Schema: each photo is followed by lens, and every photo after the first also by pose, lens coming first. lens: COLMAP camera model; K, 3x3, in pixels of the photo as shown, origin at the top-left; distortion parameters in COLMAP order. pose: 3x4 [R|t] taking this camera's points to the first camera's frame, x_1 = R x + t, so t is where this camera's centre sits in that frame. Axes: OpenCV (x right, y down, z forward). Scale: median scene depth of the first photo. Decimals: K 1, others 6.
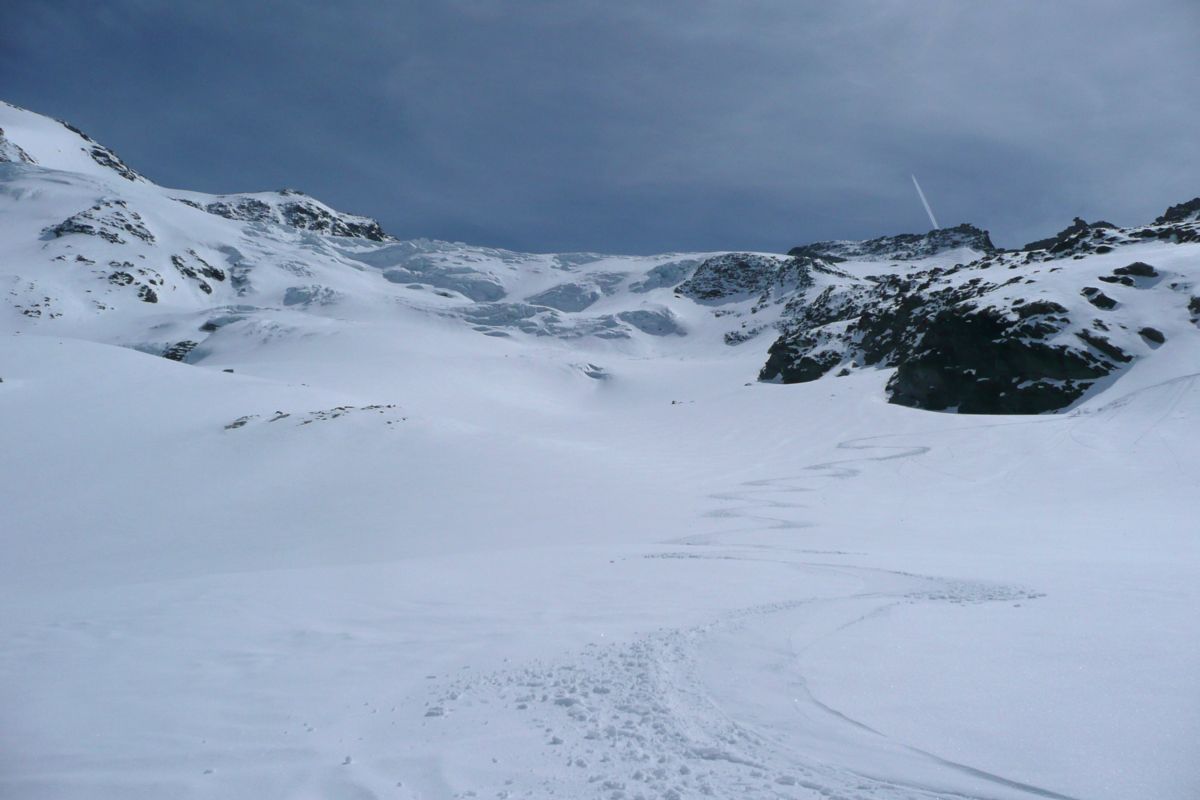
lens RADIAL K [[958.1, 0, 603.2], [0, 958.1, 403.2], [0, 0, 1]] dist [-0.036792, 0.020126]
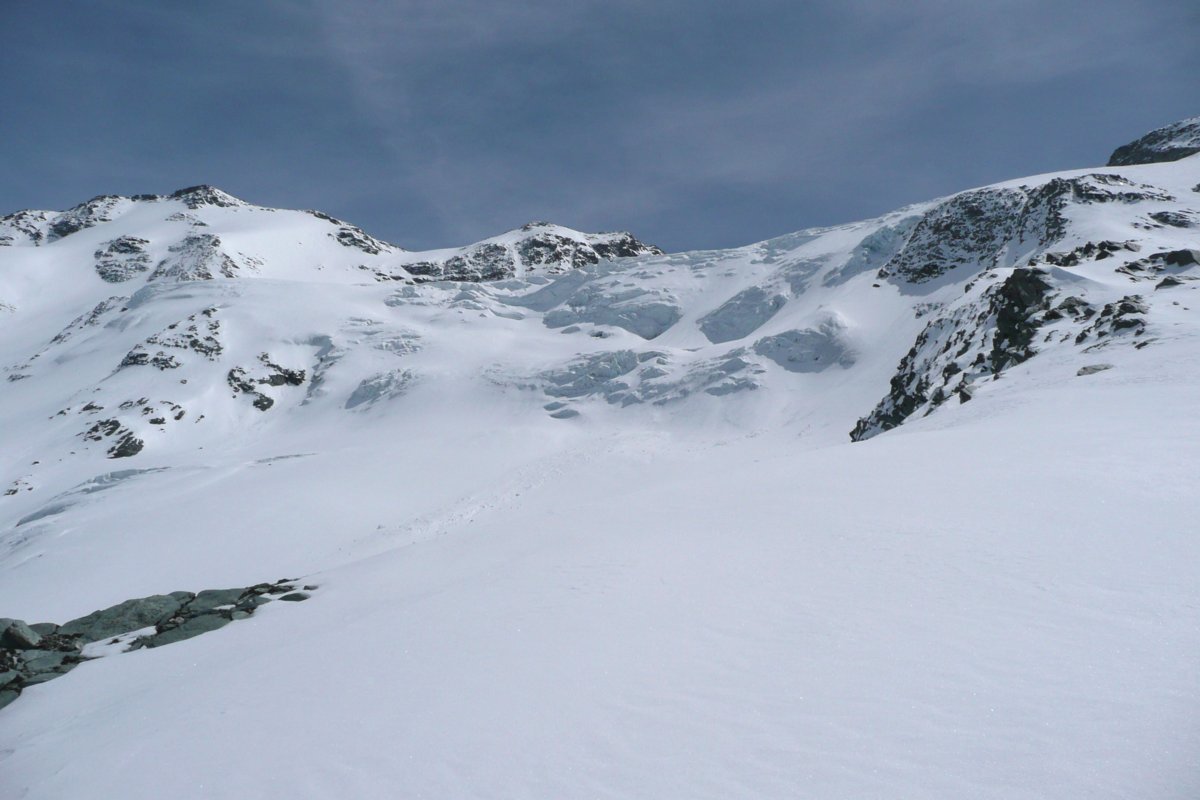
lens RADIAL K [[958.1, 0, 593.6], [0, 958.1, 399.7], [0, 0, 1]] dist [-0.036792, 0.020126]
pose [[0.898708, -0.162194, -0.407452, 0.140175], [0.168897, 0.985436, -0.019739, -0.051772], [0.404719, -0.051077, 0.913013, 0.321604]]
